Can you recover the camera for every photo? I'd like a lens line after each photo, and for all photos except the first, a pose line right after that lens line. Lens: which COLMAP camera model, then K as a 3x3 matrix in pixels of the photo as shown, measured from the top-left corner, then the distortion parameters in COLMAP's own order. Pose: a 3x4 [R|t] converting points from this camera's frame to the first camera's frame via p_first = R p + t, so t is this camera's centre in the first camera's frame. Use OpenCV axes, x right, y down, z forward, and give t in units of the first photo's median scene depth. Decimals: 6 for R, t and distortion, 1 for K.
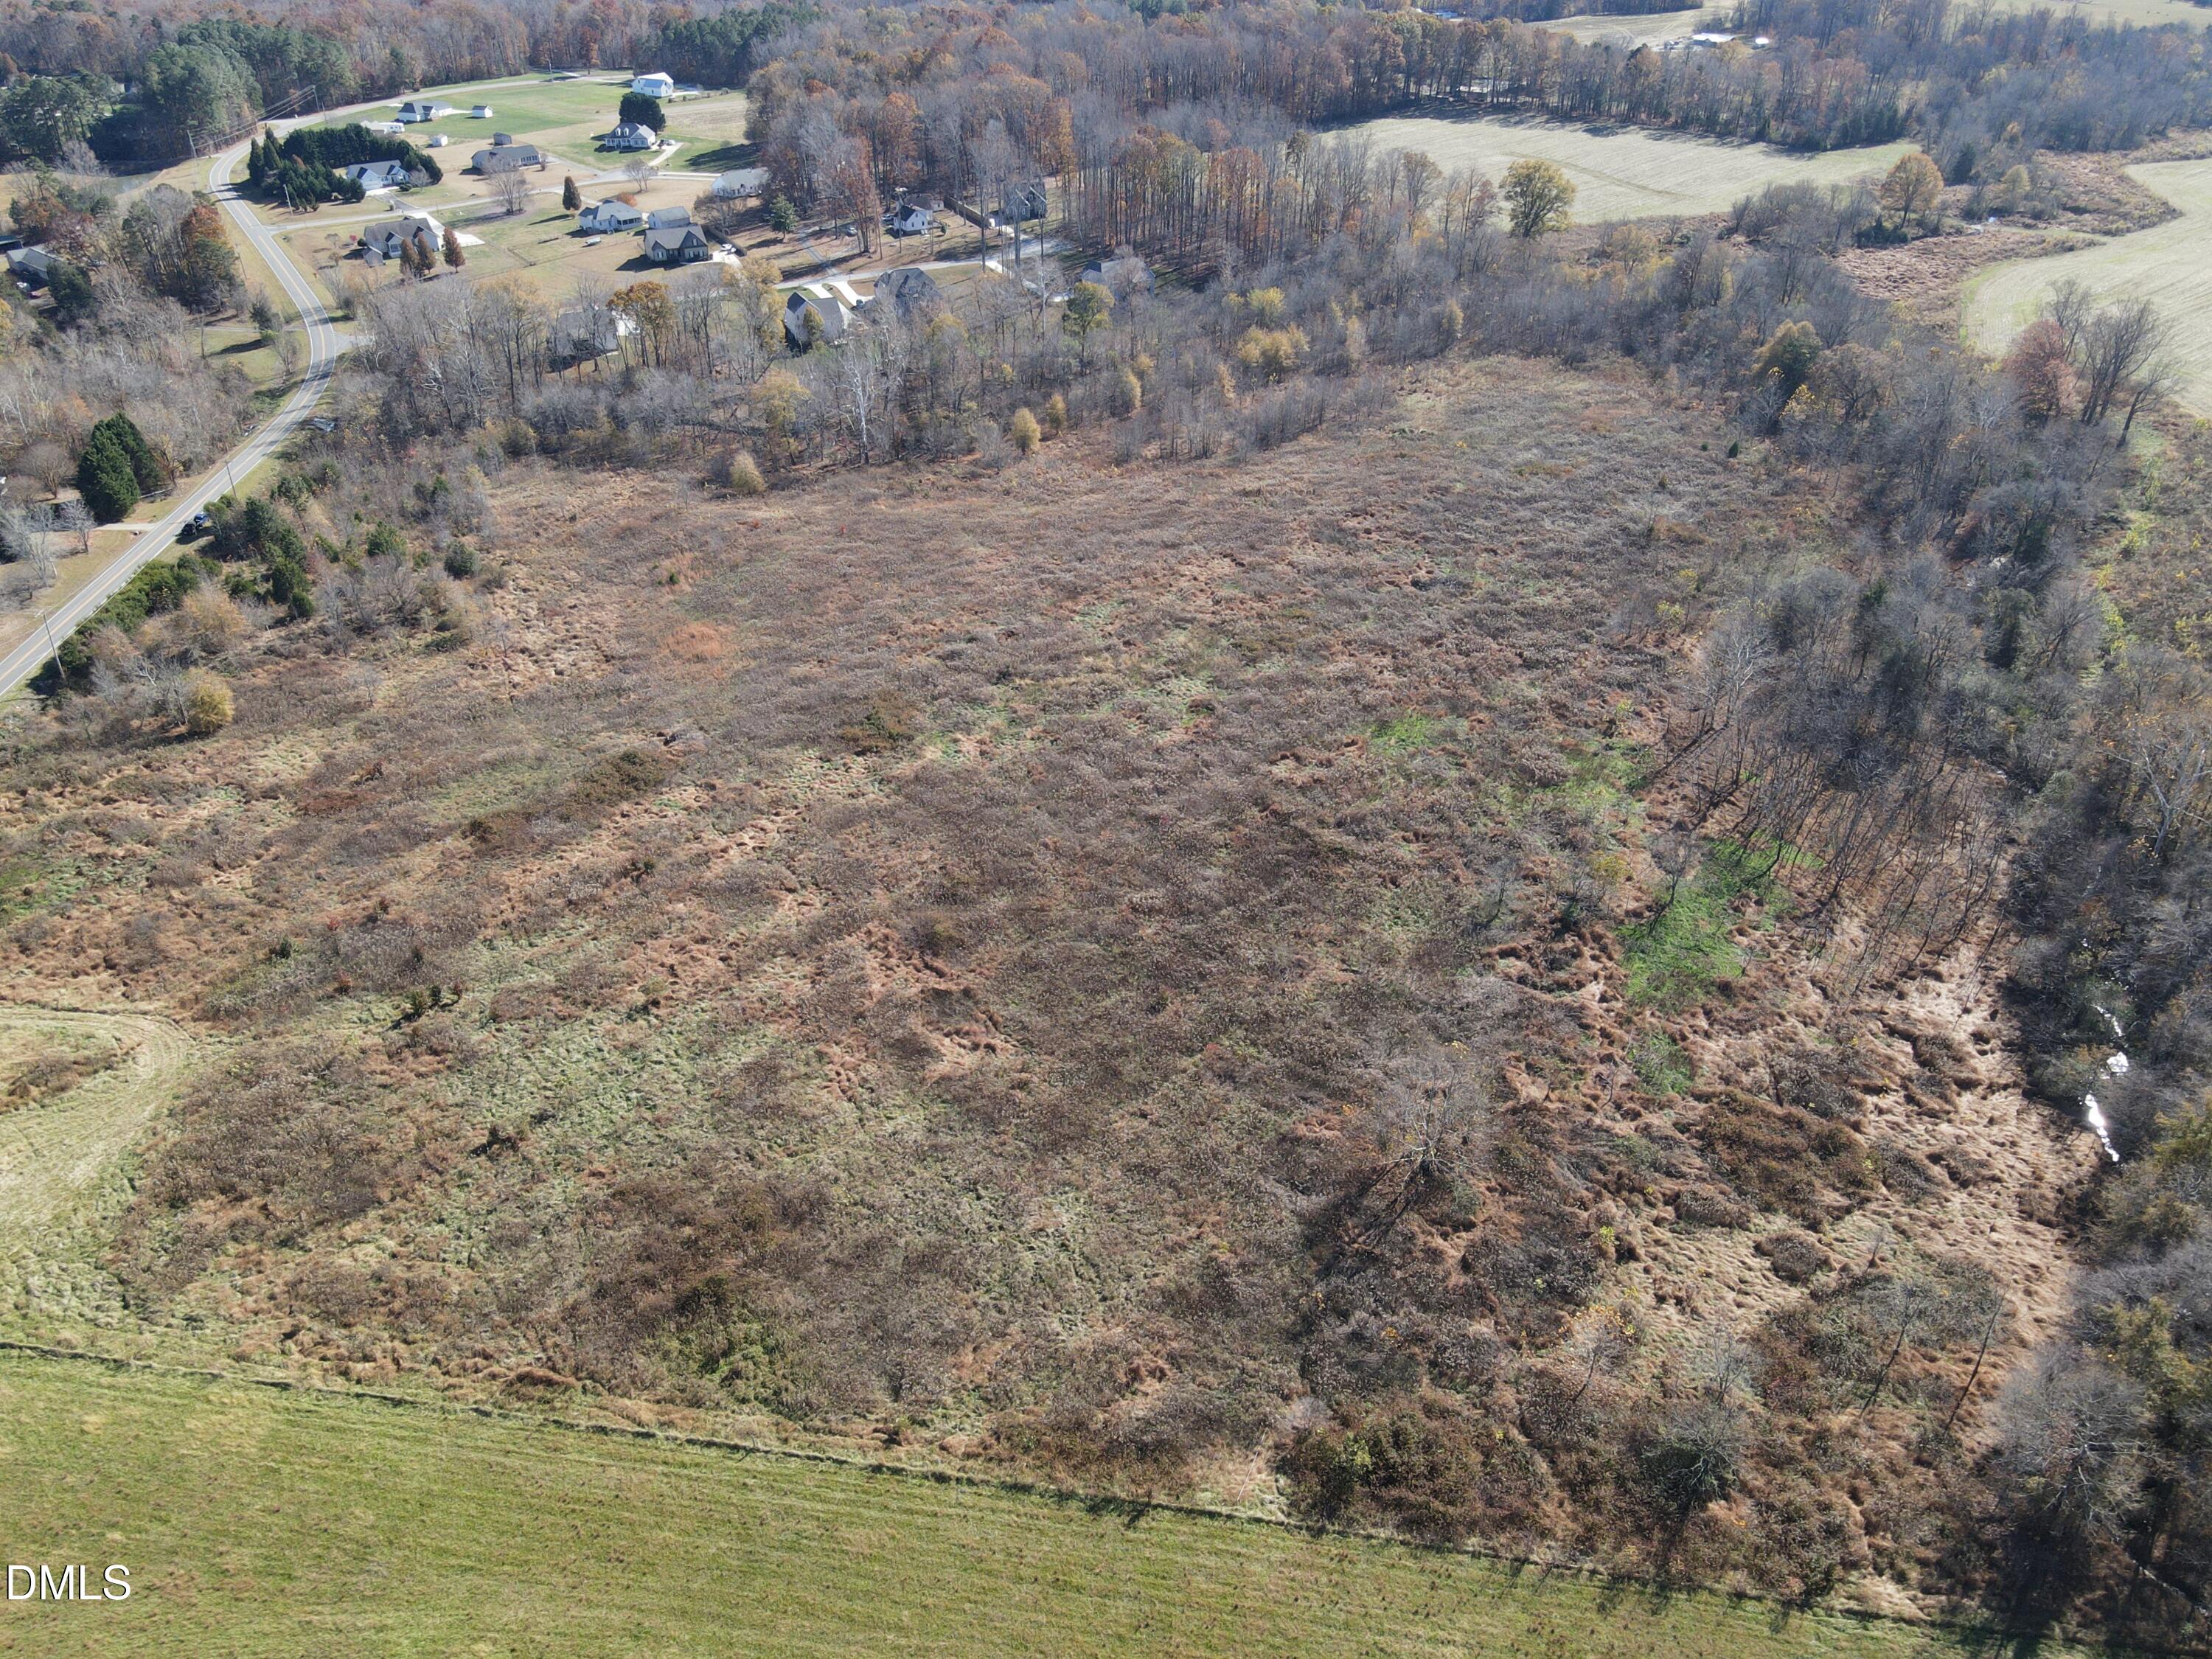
lens RADIAL K [[1558.8, 0, 1097.9], [0, 1558.8, 827.3], [0, 0, 1]] dist [0.013241, 0.000335]
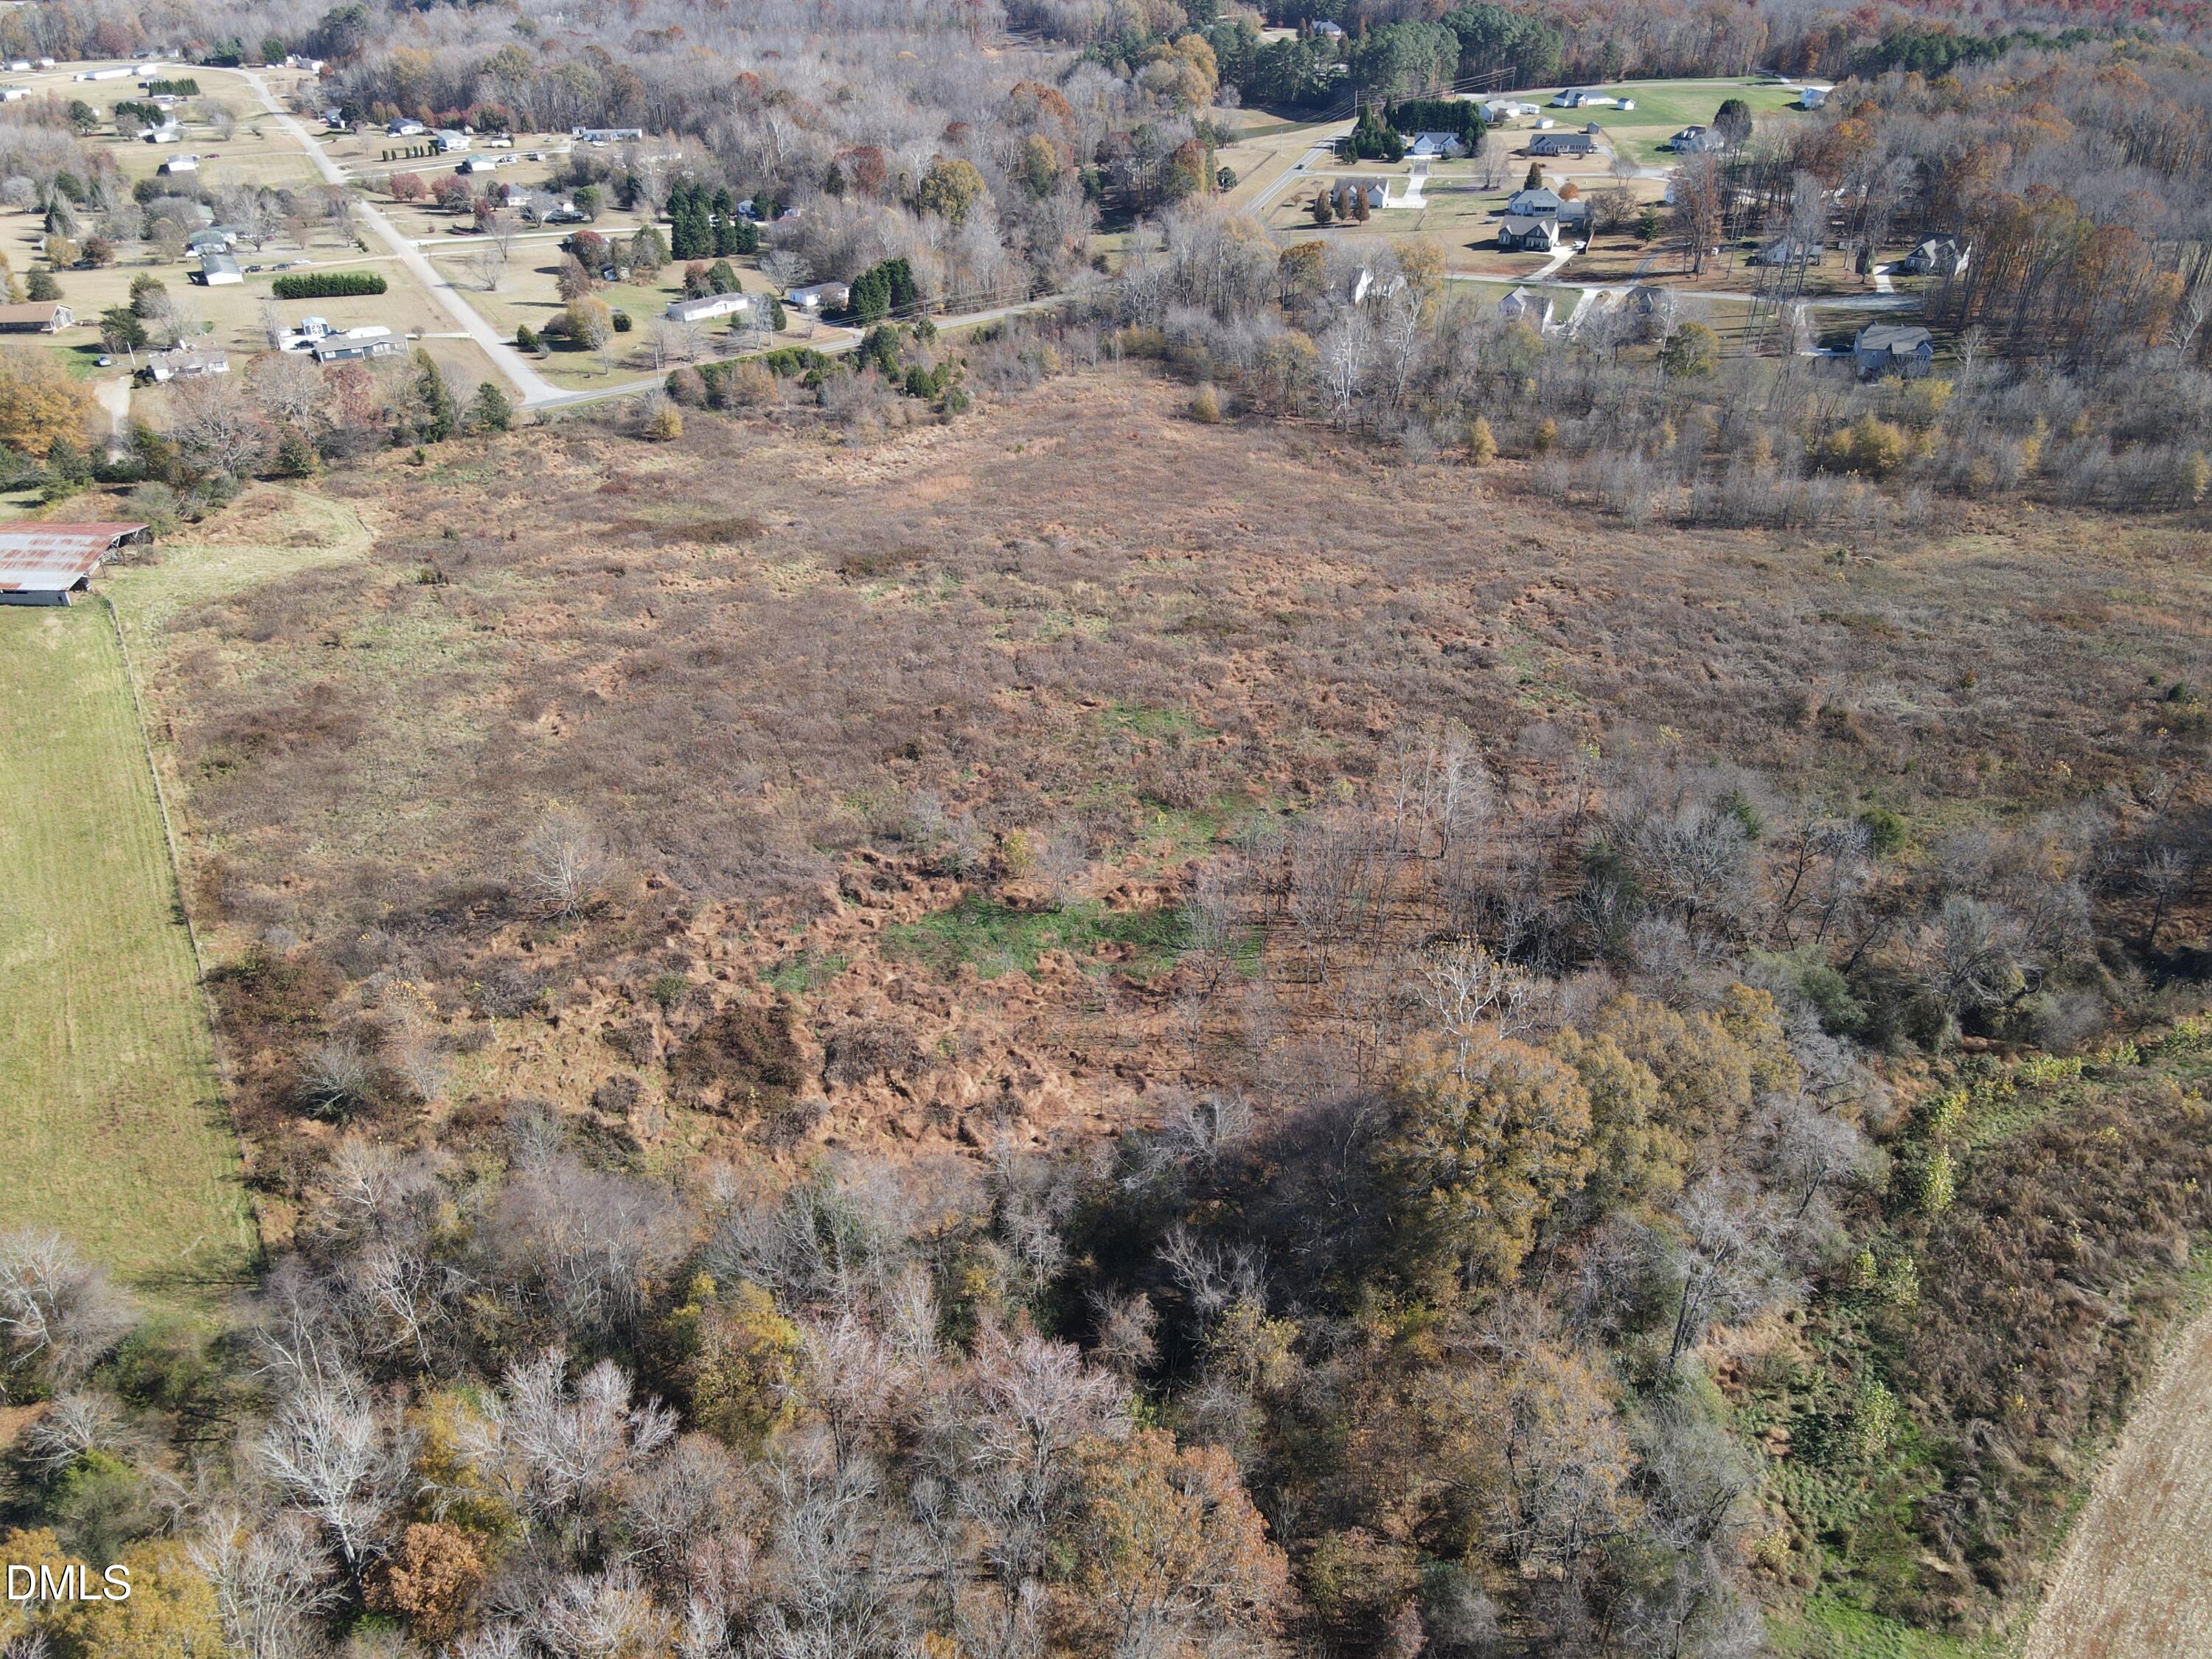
lens RADIAL K [[1558.8, 0, 1105.8], [0, 1558.8, 835.1], [0, 0, 1]] dist [0.013241, 0.000335]
pose [[0.640192, 0.410264, -0.649490, 1.202754], [-0.409746, 0.897509, 0.163051, -0.203137], [0.649818, 0.161742, 0.742682, 0.325952]]
